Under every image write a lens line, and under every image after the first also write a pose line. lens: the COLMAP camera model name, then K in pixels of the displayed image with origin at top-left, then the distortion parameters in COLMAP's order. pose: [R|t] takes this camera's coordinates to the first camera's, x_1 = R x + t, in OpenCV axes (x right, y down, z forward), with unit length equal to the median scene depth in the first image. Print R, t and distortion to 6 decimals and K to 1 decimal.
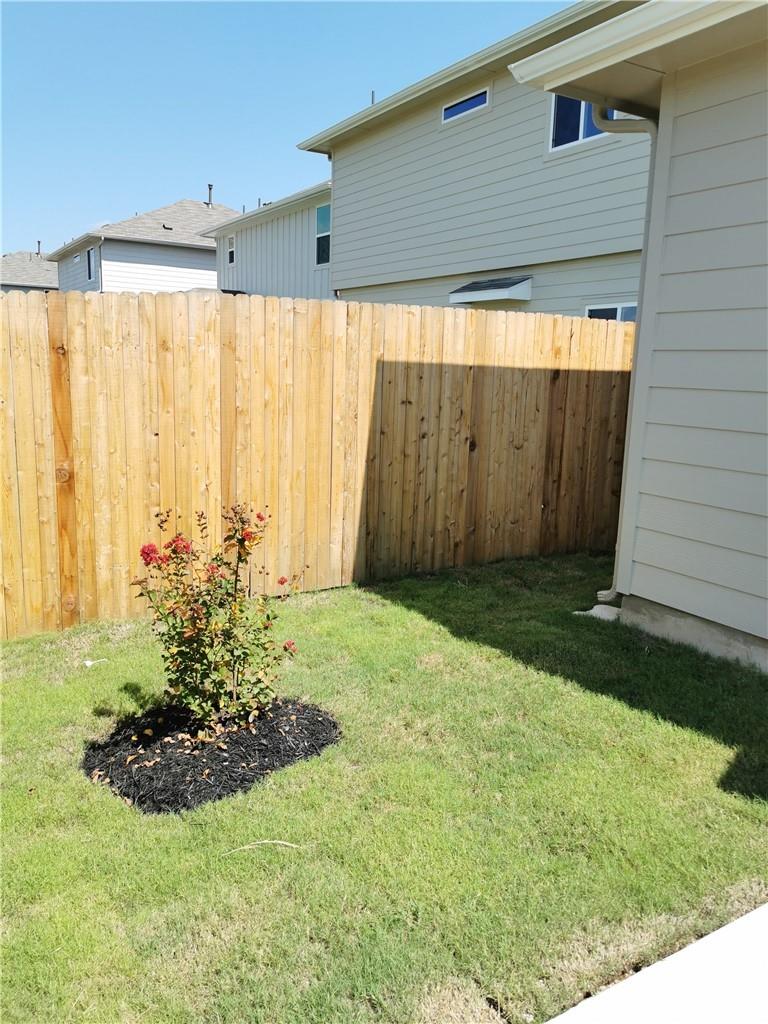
lens RADIAL K [[798.3, 0, 384.0], [0, 798.3, 512.0], [0, 0, 1]] dist [0.047398, -0.065911]
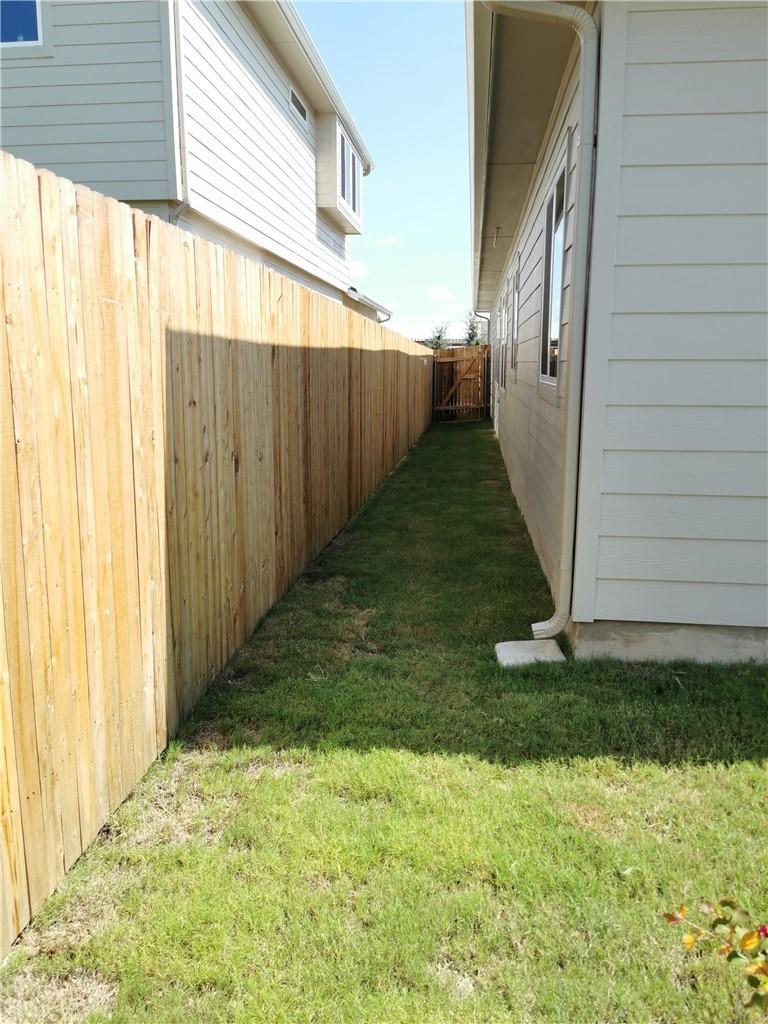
lens RADIAL K [[798.3, 0, 384.0], [0, 798.3, 512.0], [0, 0, 1]] dist [0.047398, -0.065911]
pose [[0.609819, -0.175819, 0.772793, -0.376939], [0.158205, 0.982463, 0.098680, -0.104200], [-0.776590, 0.062082, 0.626940, 0.589104]]
